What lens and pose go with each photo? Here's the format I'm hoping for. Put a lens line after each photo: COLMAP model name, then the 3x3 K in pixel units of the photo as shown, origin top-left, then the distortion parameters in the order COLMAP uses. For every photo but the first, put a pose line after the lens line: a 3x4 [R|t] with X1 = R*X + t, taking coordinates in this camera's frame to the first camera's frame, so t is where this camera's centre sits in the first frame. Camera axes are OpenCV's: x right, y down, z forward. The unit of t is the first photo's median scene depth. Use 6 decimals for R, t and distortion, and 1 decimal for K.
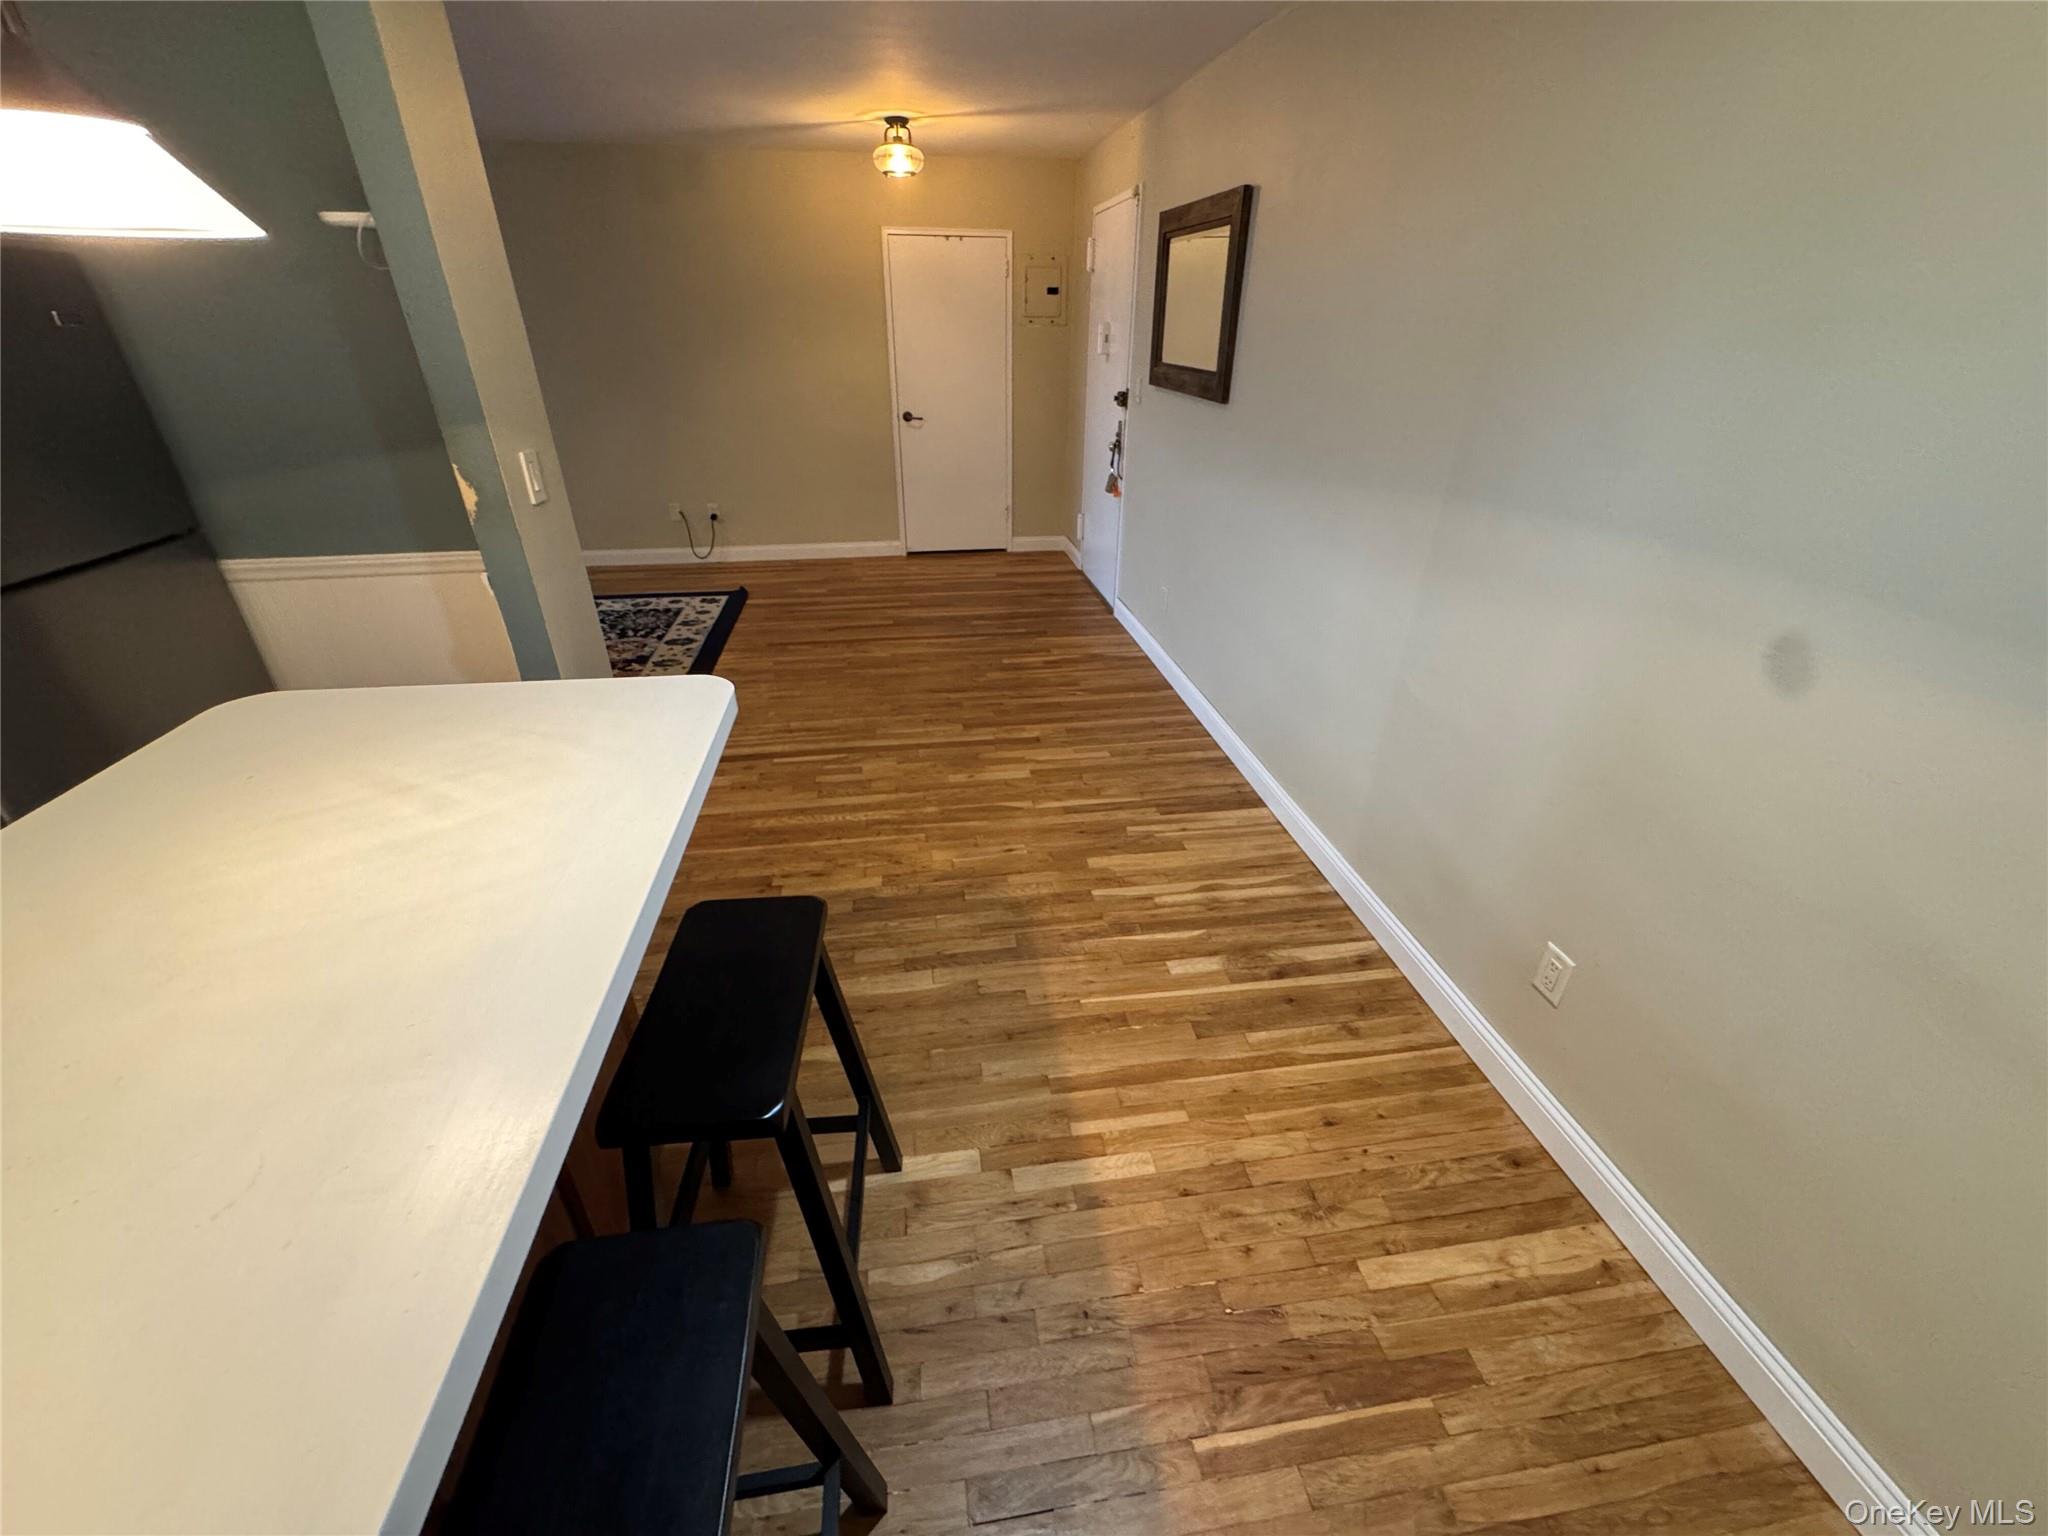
lens RADIAL K [[820.5, 0, 1023.9], [0, 820.5, 764.6], [0, 0, 1]] dist [-0.000322, -0.000370]
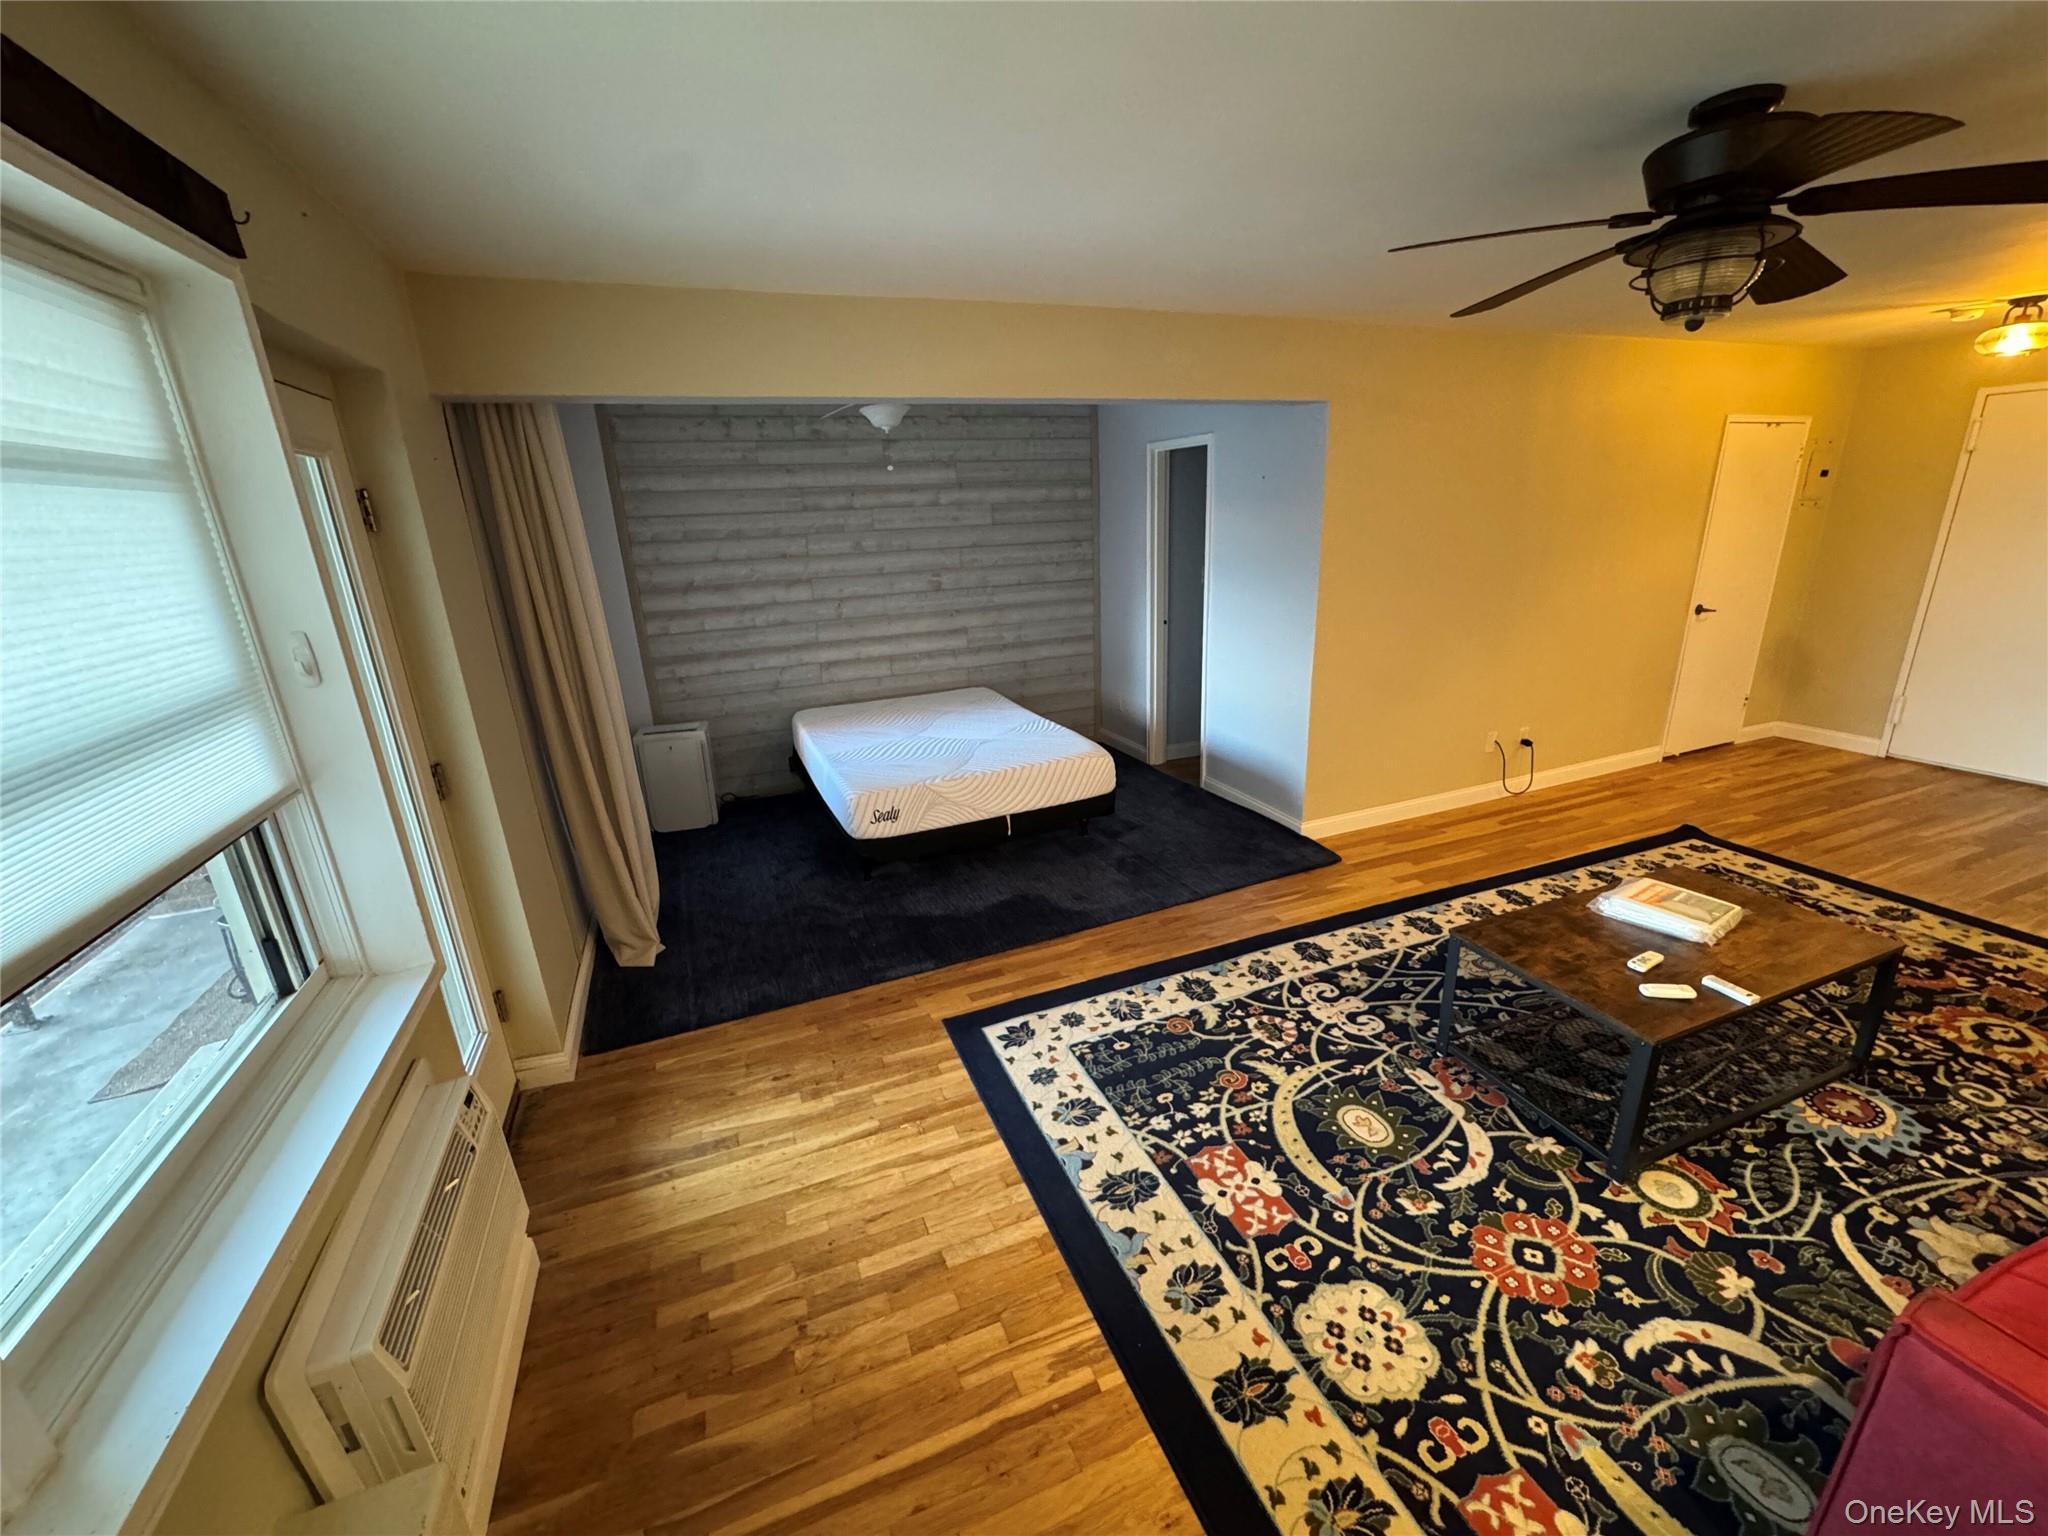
lens RADIAL K [[820.5, 0, 1023.9], [0, 820.5, 764.6], [0, 0, 1]] dist [-0.000322, -0.000370]
pose [[0.970726, -0.113711, 0.211570, -1.167554], [0.153401, 0.971297, -0.181800, -0.235346], [-0.184825, 0.208933, 0.960306, 0.354080]]
